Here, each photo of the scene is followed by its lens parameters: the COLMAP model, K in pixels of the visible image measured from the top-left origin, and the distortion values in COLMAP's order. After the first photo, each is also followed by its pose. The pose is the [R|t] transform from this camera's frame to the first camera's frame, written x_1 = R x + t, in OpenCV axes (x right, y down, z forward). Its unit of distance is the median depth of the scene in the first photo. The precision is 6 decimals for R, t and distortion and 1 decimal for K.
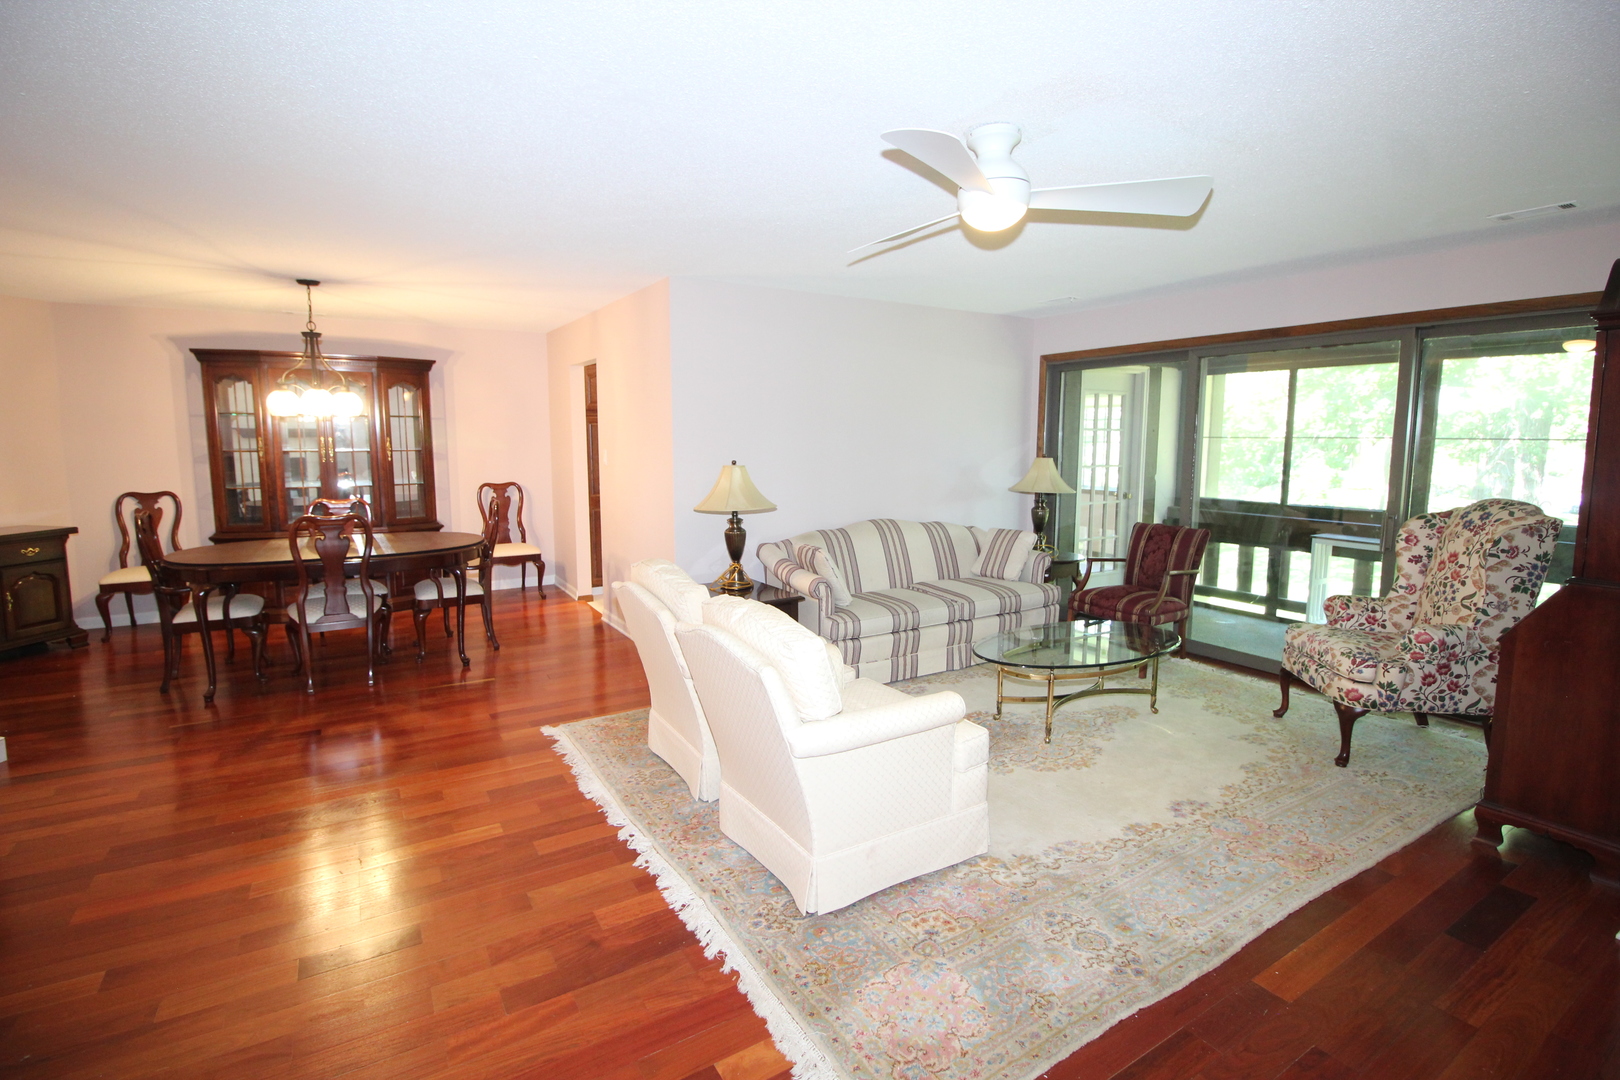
lens RADIAL K [[745.6, 0, 814.1], [0, 745.6, 519.3], [0, 0, 1]] dist [0.002076, -0.000034]
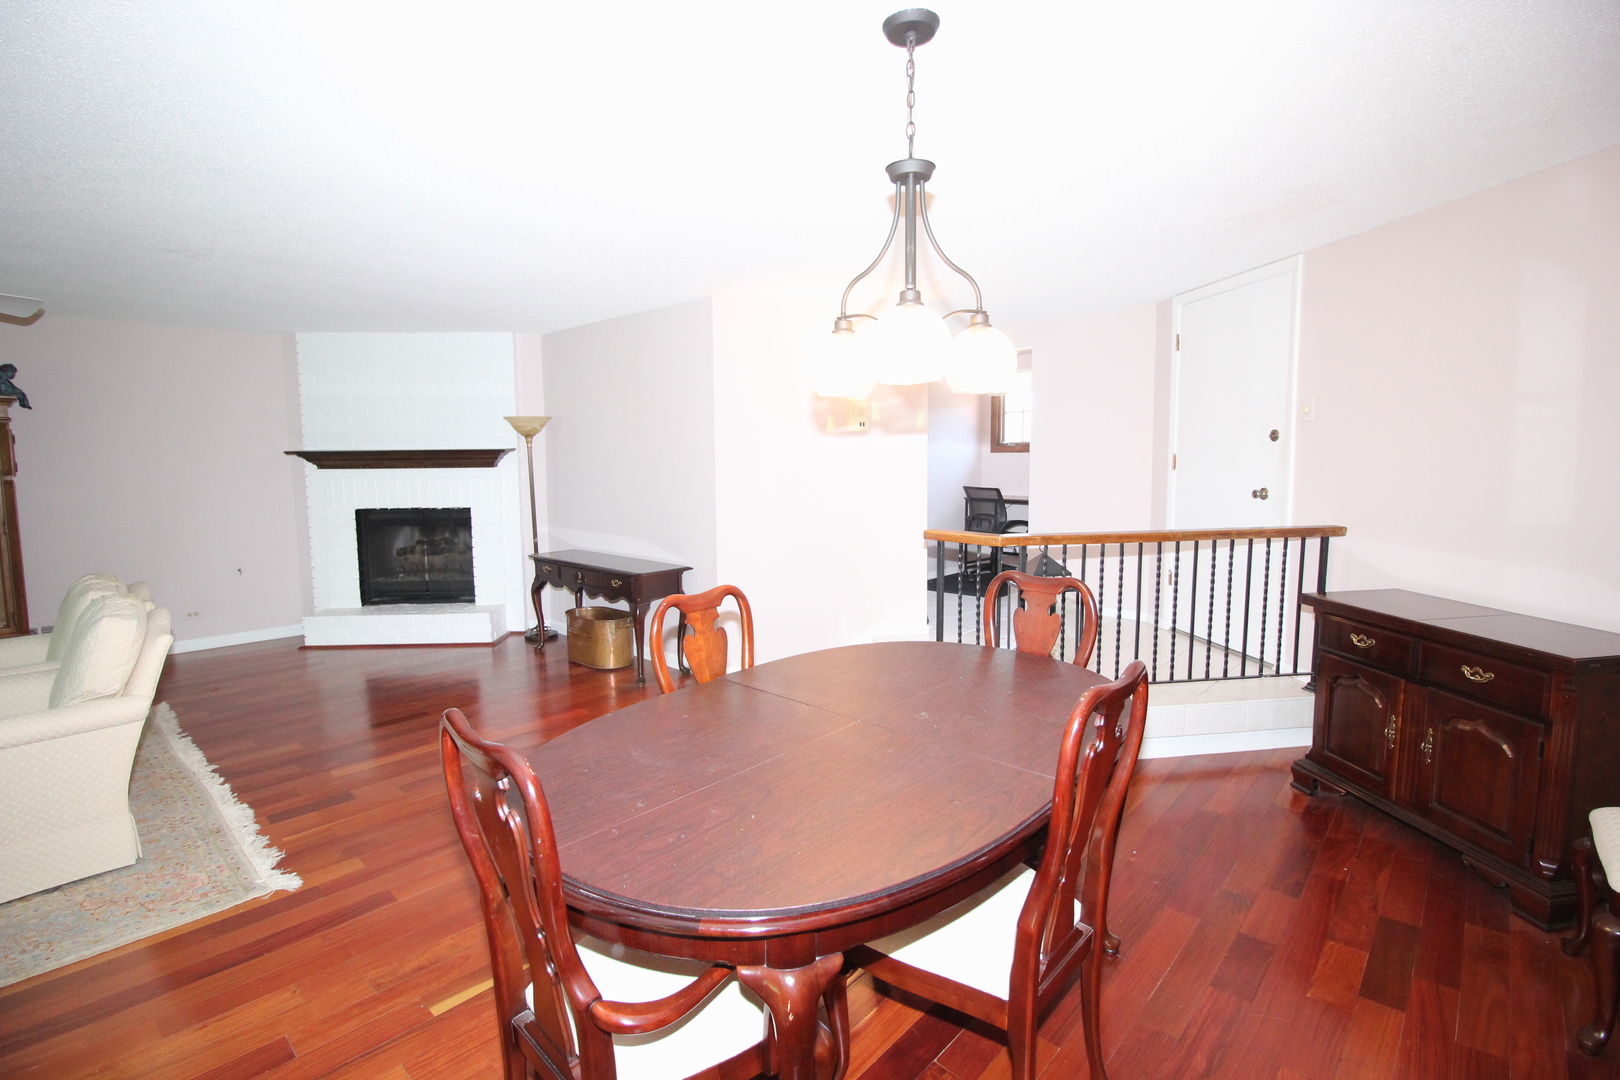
lens RADIAL K [[751.7, 0, 815.6], [0, 751.7, 526.3], [0, 0, 1]] dist [-0.028328, -0.000594]
pose [[-0.961644, 0.035367, -0.272010, -0.723976], [-0.022266, 0.978316, 0.205918, -0.207572], [0.273395, 0.204077, -0.940004, 1.897503]]
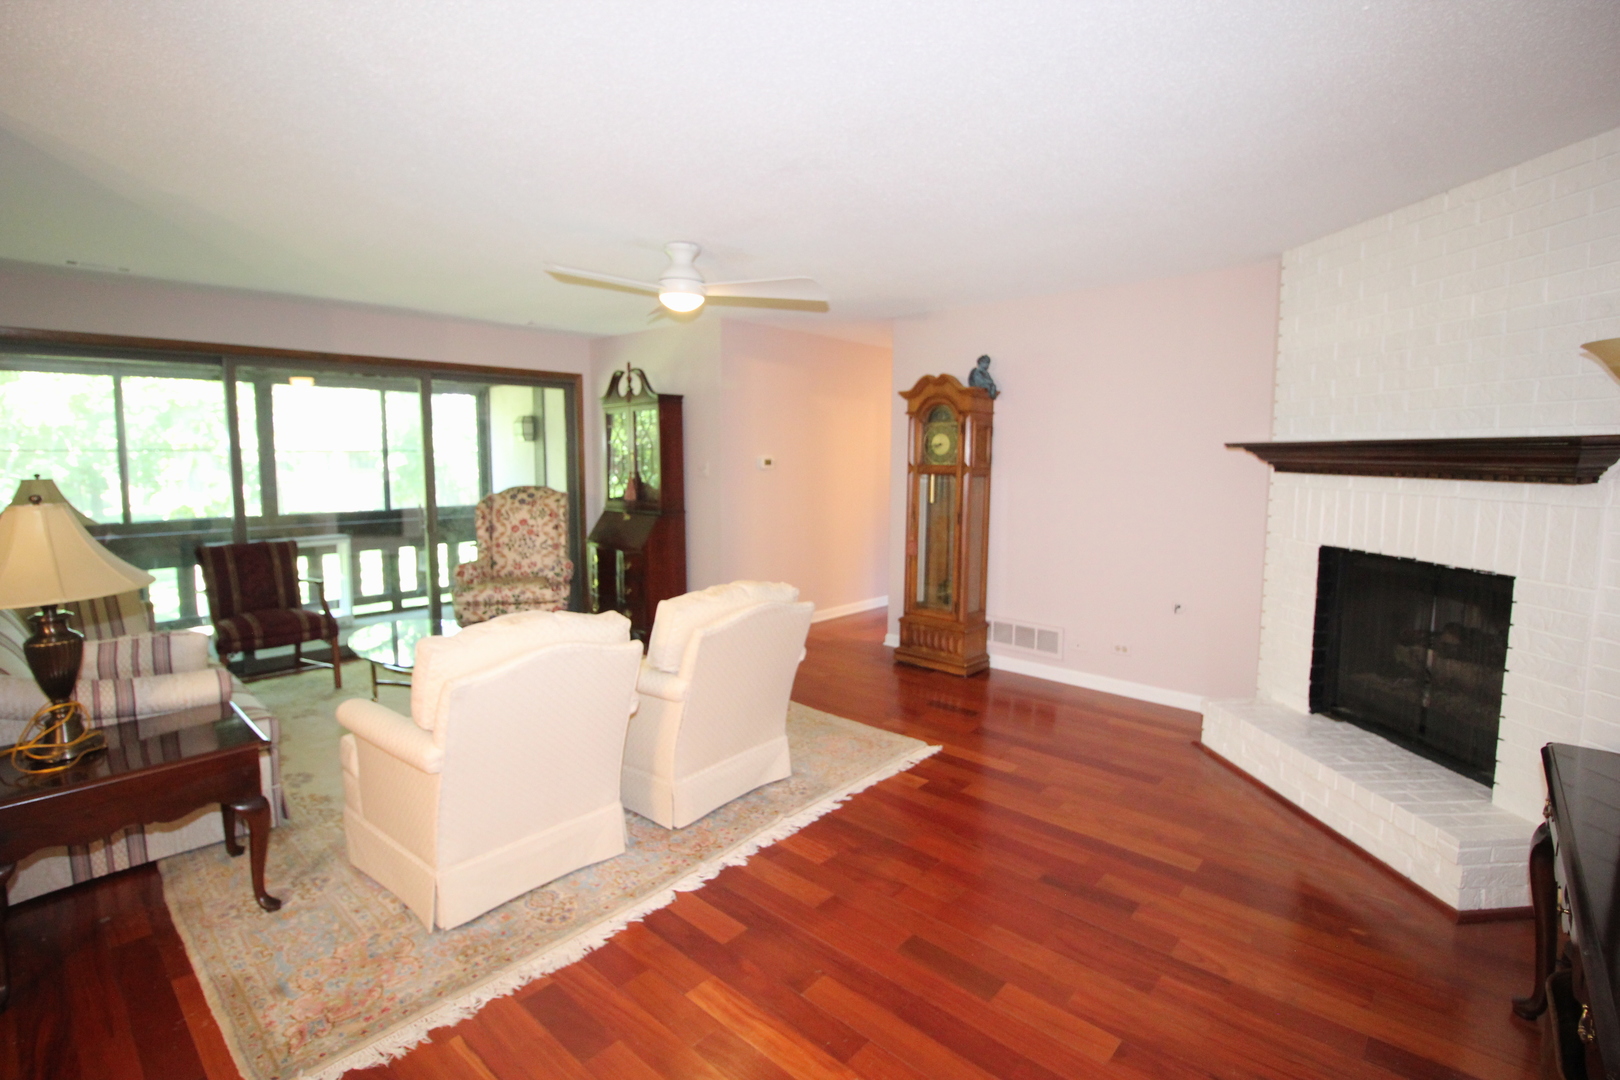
lens RADIAL K [[751.7, 0, 815.6], [0, 751.7, 526.3], [0, 0, 1]] dist [-0.028328, -0.000594]
pose [[-0.290795, -0.089595, 0.952581, -0.909521], [0.101833, 0.987053, 0.123924, -0.079388], [-0.951351, 0.133041, -0.277906, 0.863534]]
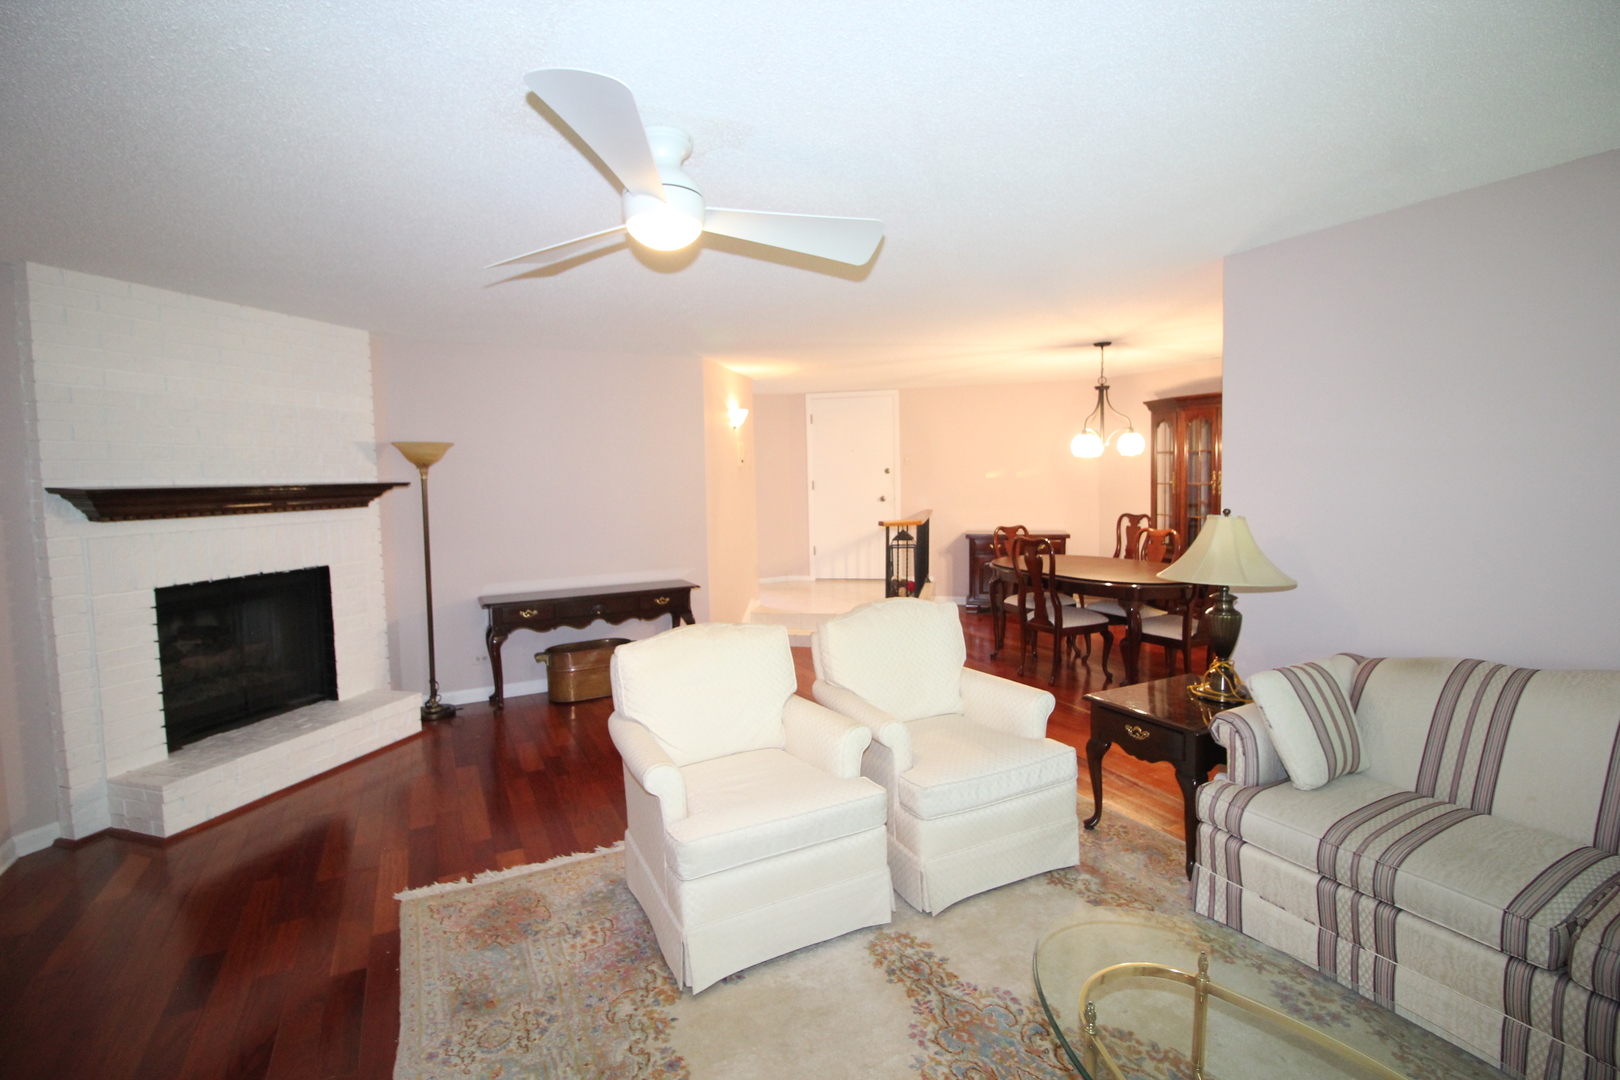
lens RADIAL K [[751.7, 0, 815.6], [0, 751.7, 526.3], [0, 0, 1]] dist [-0.028328, -0.000594]
pose [[-0.066375, 0.068452, -0.995444, 0.774944], [-0.092008, 0.992974, 0.074417, -0.103239], [0.993544, 0.096529, -0.059611, 0.891874]]
